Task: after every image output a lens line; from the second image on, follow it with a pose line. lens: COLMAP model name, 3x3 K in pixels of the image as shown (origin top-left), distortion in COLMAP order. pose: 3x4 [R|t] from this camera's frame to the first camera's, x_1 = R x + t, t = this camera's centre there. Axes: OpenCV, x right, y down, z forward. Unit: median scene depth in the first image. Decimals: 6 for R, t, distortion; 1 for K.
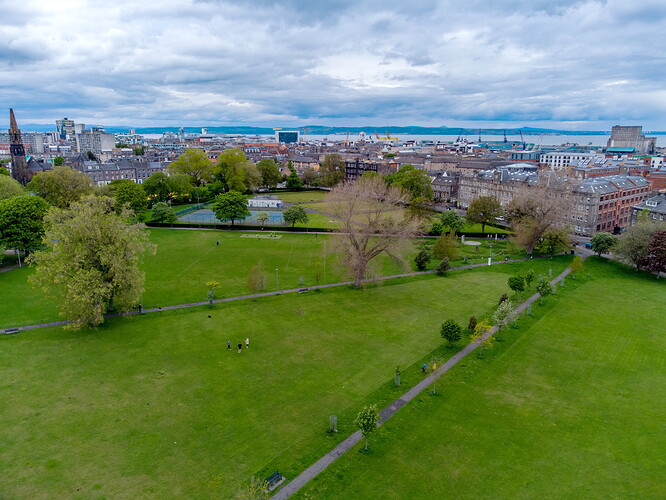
lens RADIAL K [[486.1, 0, 332.7], [0, 486.1, 247.1], [0, 0, 1]] dist [0.012114, 0.006905]
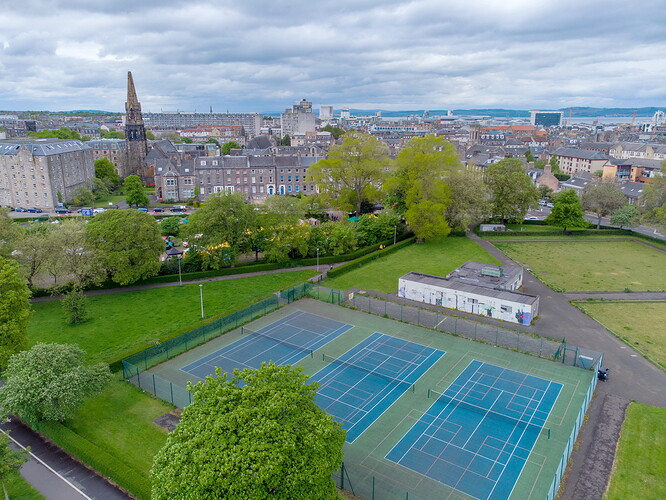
lens RADIAL K [[486.1, 0, 332.7], [0, 486.1, 247.1], [0, 0, 1]] dist [0.012114, 0.006905]
pose [[0.883245, 0.120145, -0.453259, -0.041188], [-0.105421, 0.992751, 0.057718, -0.068974], [0.456908, -0.003196, 0.889508, 0.330982]]
